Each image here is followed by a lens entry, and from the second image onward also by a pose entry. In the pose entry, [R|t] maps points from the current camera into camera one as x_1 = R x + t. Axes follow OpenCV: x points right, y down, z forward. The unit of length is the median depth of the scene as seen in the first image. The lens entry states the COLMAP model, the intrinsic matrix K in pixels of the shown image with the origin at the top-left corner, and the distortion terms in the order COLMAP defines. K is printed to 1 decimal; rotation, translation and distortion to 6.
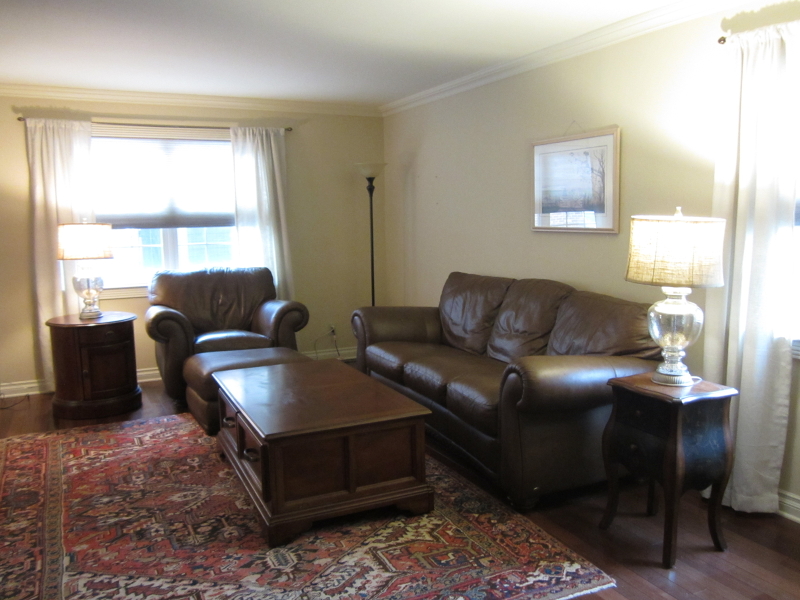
lens RADIAL K [[654.6, 0, 399.3], [0, 654.6, 299.3], [0, 0, 1]] dist [-0.052437, 0.023360]
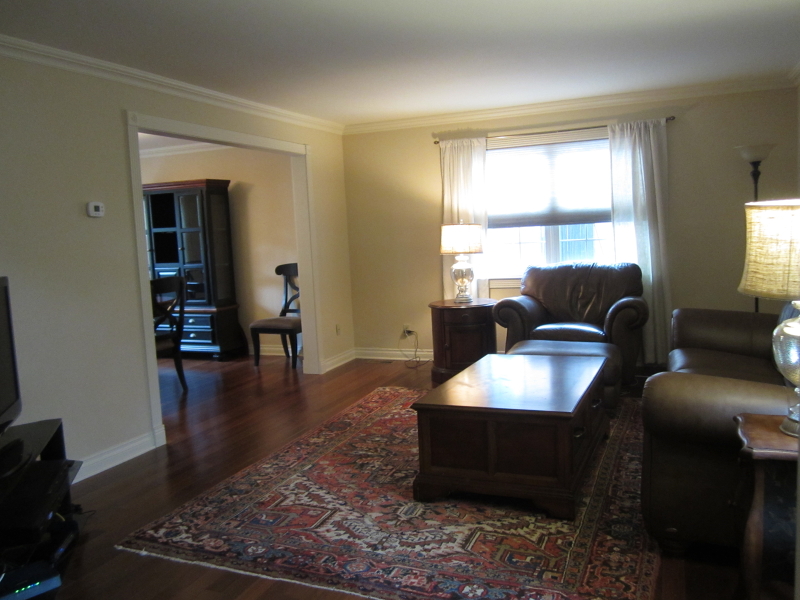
lens RADIAL K [[654.6, 0, 404.2], [0, 654.6, 300.0], [0, 0, 1]] dist [-0.052437, 0.023360]
pose [[0.658872, 0.058880, -0.749947, 0.605149], [-0.050344, 0.998148, 0.034137, -0.018792], [0.750569, 0.015263, 0.660616, 0.182533]]
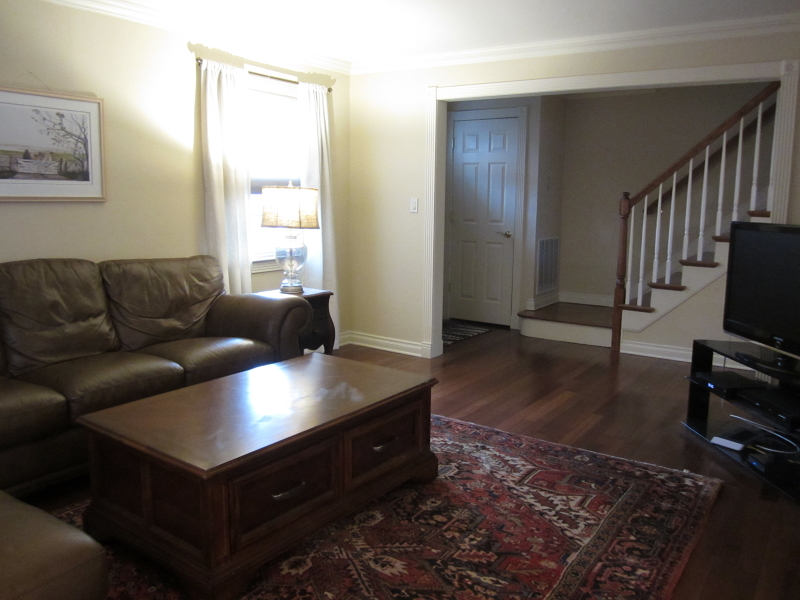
lens RADIAL K [[654.6, 0, 396.6], [0, 654.6, 296.1], [0, 0, 1]] dist [-0.052437, 0.023360]
pose [[-0.471924, -0.133415, 0.871486, -1.033618], [0.098130, 0.974393, 0.202308, -0.151805], [-0.876161, 0.180993, -0.446748, 1.398452]]
